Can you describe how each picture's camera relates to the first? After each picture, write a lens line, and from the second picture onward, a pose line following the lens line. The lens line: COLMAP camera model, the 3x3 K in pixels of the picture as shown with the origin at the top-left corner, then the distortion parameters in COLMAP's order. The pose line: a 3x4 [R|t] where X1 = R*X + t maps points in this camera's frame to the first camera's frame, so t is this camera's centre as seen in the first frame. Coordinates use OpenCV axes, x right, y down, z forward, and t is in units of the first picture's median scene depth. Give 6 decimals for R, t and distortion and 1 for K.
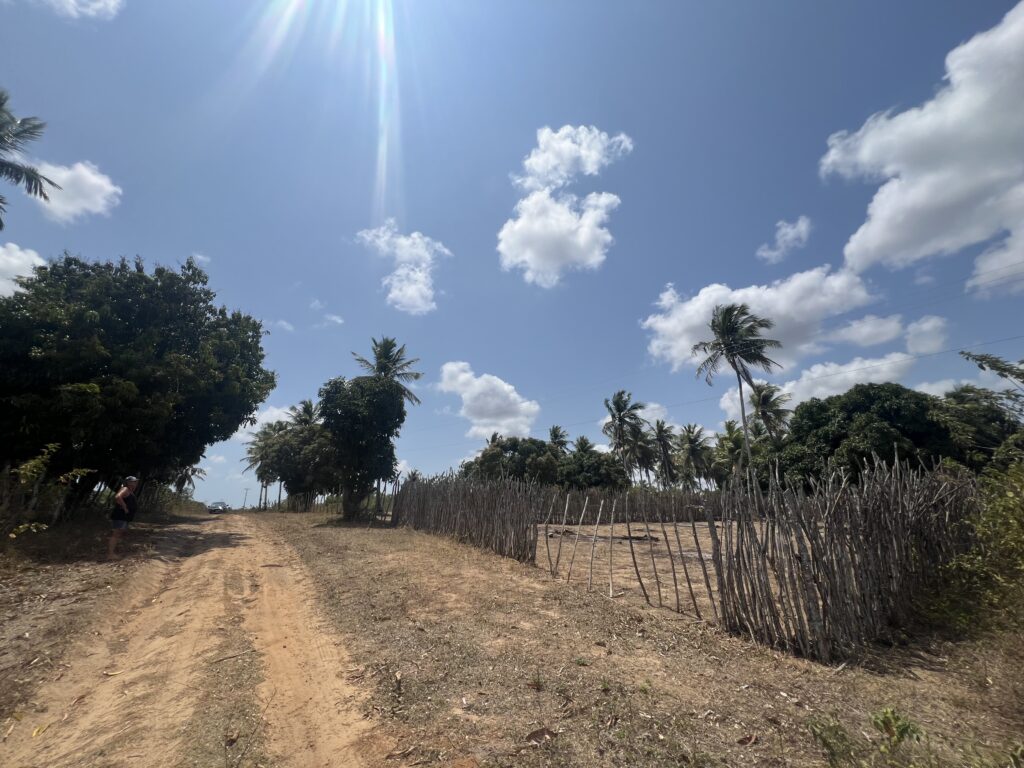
lens RADIAL K [[438.8, 0, 497.3], [0, 438.8, 383.2], [0, 0, 1]] dist [0.001804, 0.000031]
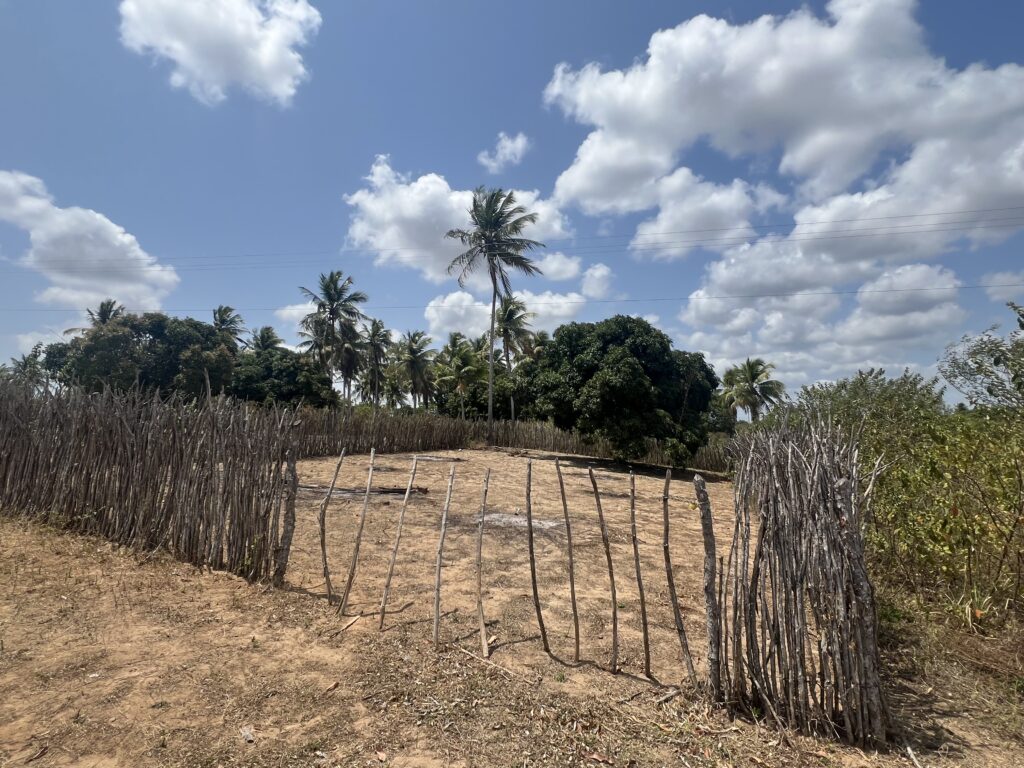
lens RADIAL K [[510.3, 0, 512.0], [0, 510.3, 384.0], [0, 0, 1]] dist [-0.044537, 0.024585]
pose [[0.762597, 0.067691, 0.643322, -0.023385], [-0.202419, 0.969536, 0.137933, 0.017115], [-0.614388, -0.235408, 0.753068, 0.114807]]
